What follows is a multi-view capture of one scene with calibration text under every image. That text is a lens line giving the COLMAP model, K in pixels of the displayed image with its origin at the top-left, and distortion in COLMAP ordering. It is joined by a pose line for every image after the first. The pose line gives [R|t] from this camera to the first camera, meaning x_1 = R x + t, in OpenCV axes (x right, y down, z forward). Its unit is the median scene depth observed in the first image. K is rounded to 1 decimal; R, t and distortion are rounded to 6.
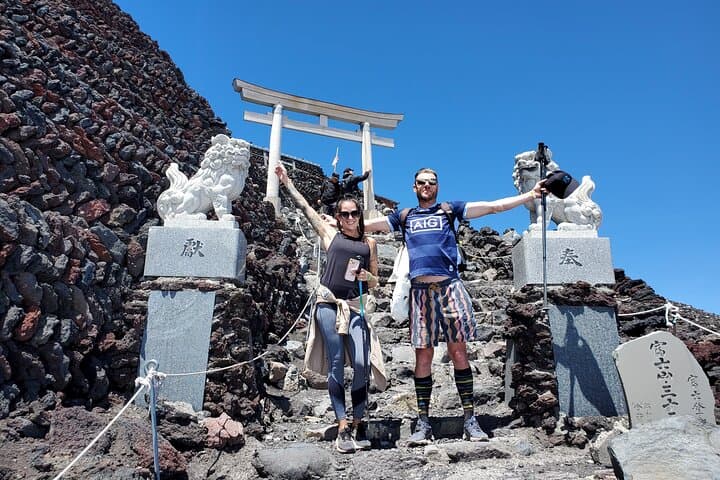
lens RADIAL K [[308.2, 0, 359.2], [0, 308.2, 219.2], [0, 0, 1]] dist [0.001378, -0.000747]
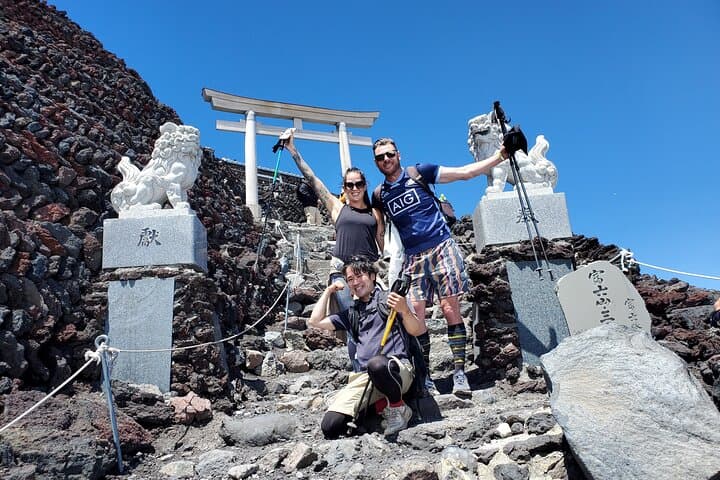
lens RADIAL K [[309.2, 0, 360.0], [0, 309.2, 240.0], [0, 0, 1]] dist [-0.000897, 0.000679]
pose [[0.996153, -0.086974, 0.010664, 0.121256], [0.086675, 0.995900, 0.025903, 0.129109], [-0.012873, -0.024879, 0.999608, -0.006354]]
